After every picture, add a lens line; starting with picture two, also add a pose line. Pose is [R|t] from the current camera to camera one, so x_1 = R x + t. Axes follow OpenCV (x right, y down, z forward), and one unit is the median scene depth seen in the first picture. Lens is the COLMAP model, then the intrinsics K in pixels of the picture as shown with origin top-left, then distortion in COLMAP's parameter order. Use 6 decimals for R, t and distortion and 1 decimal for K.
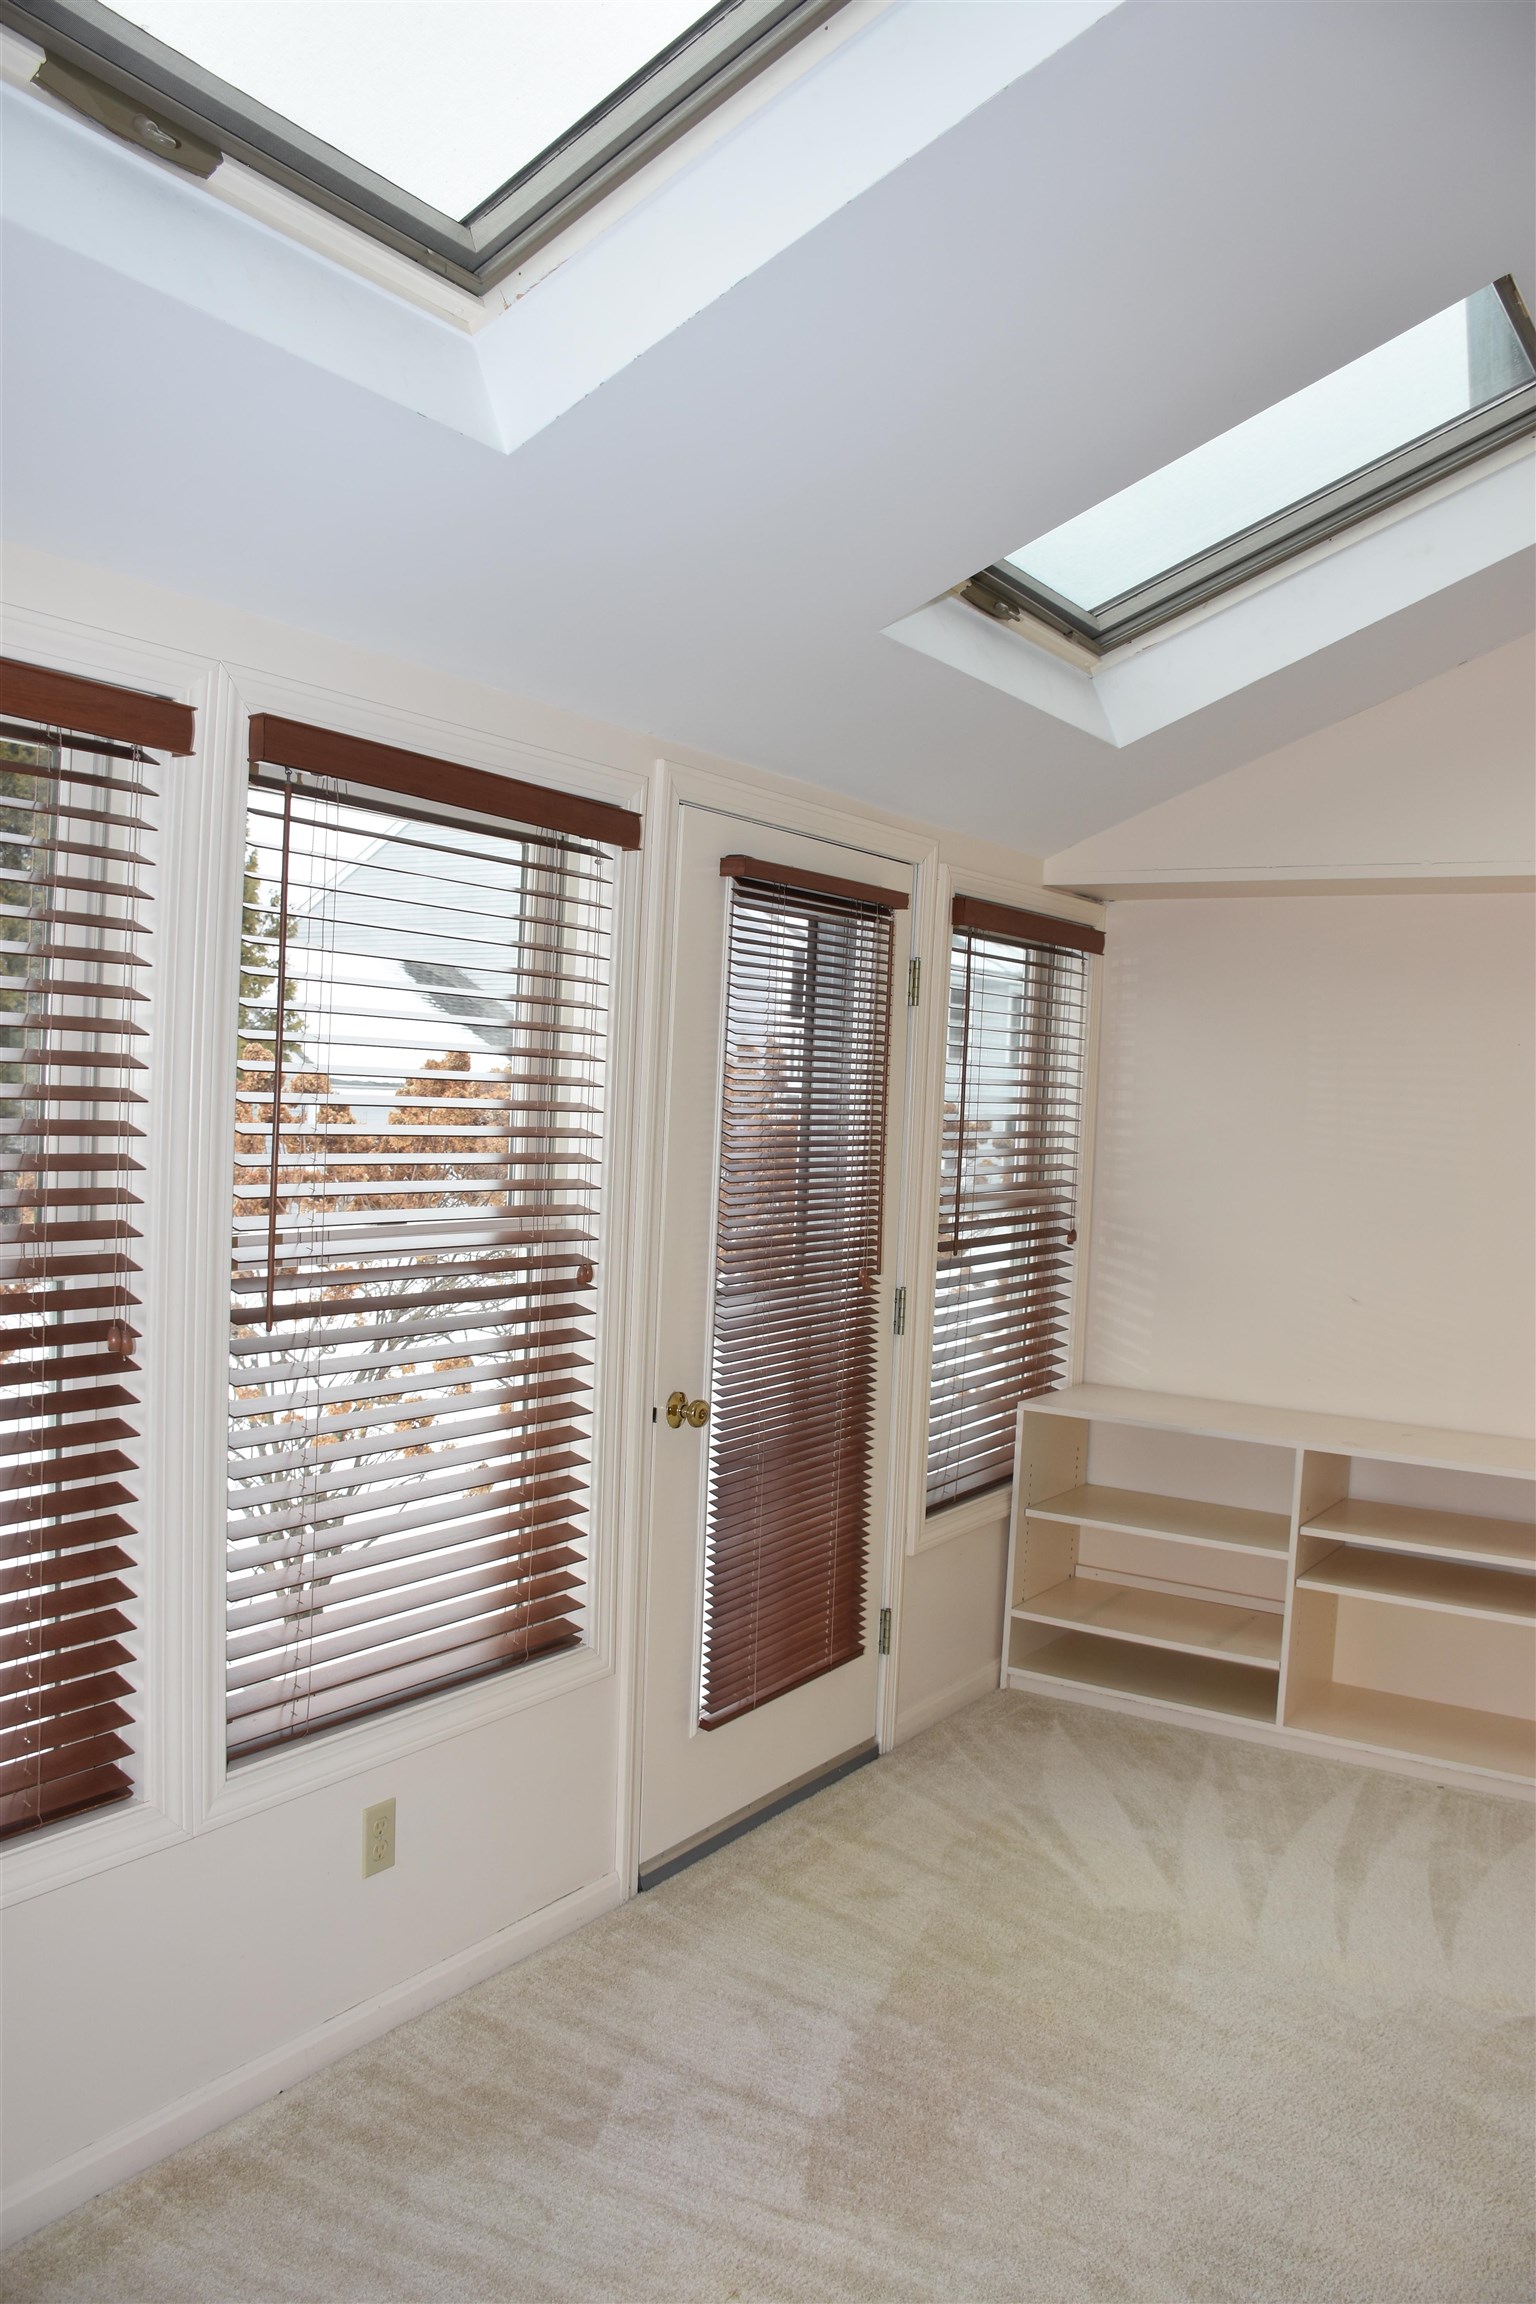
lens RADIAL K [[1788.8, 0, 777.6], [0, 1788.8, 1158.0], [0, 0, 1]] dist [-0.117575, 0.065427]
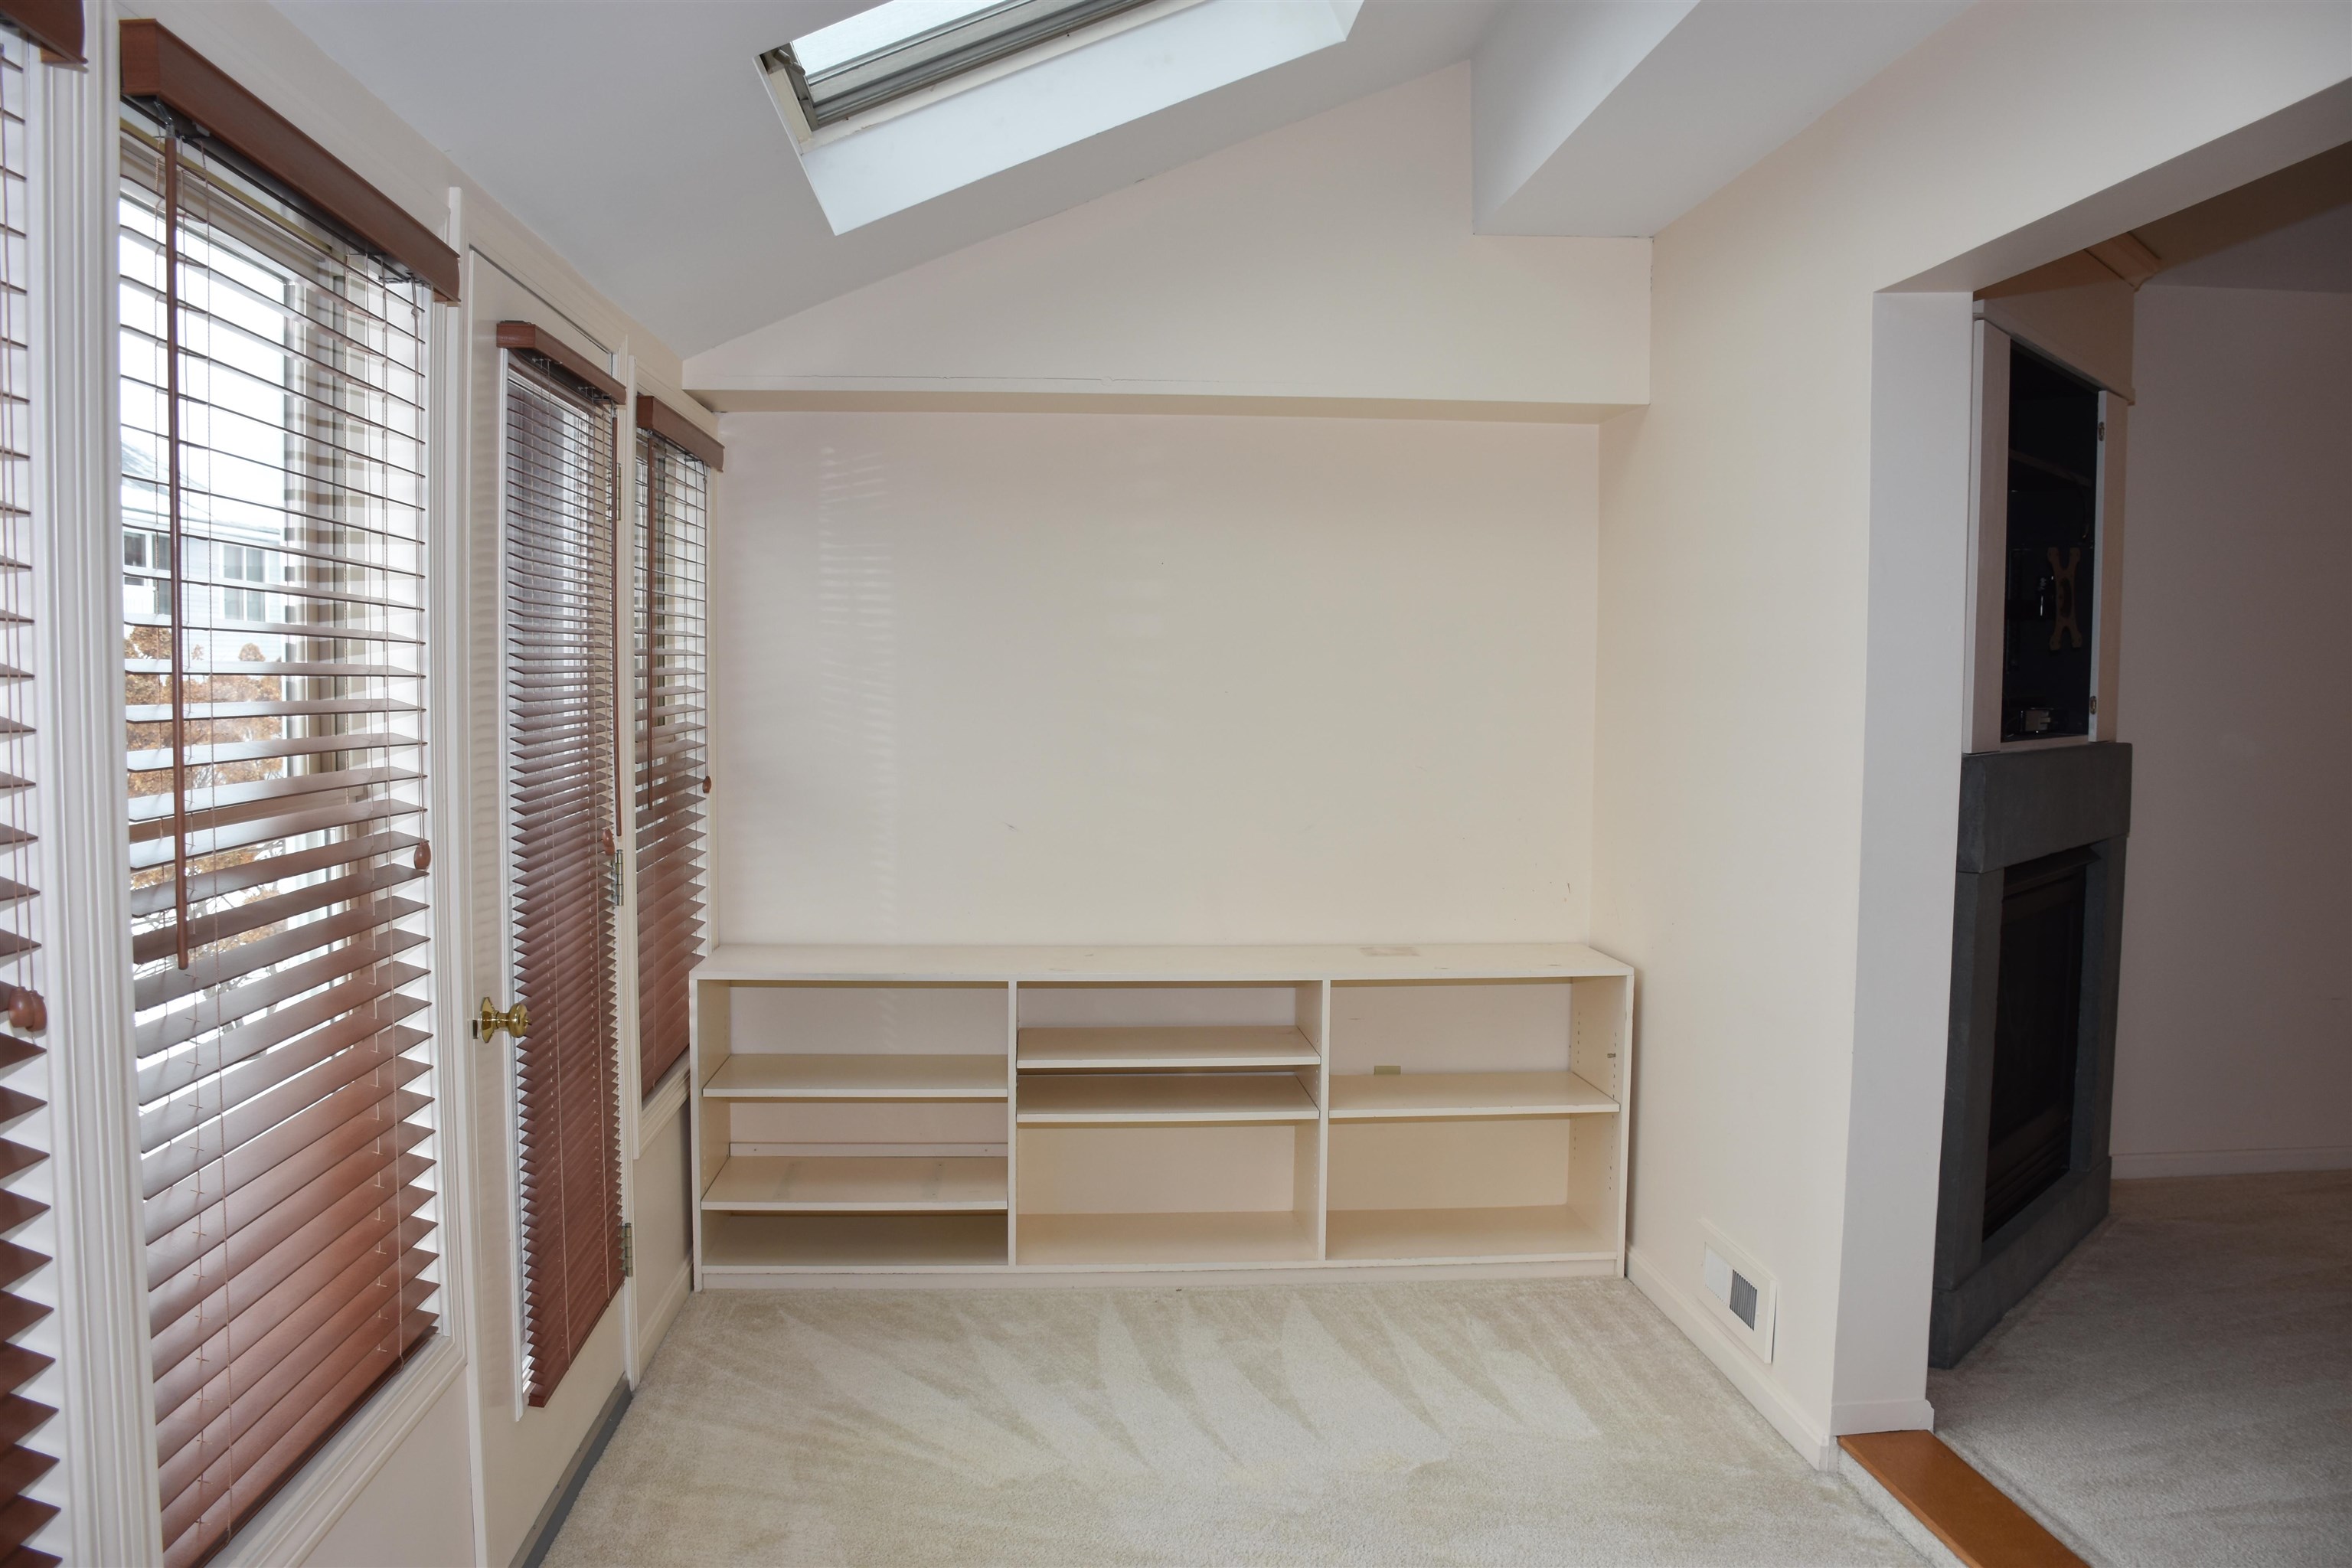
lens RADIAL K [[1826.1, 0, 1183.0], [0, 1826.1, 799.8], [0, 0, 1]] dist [-0.117575, 0.065427]
pose [[0.800624, -0.074467, 0.594522, -0.230421], [0.045035, 0.996919, 0.064222, 0.004821], [-0.597472, -0.024643, 0.801511, 0.148252]]
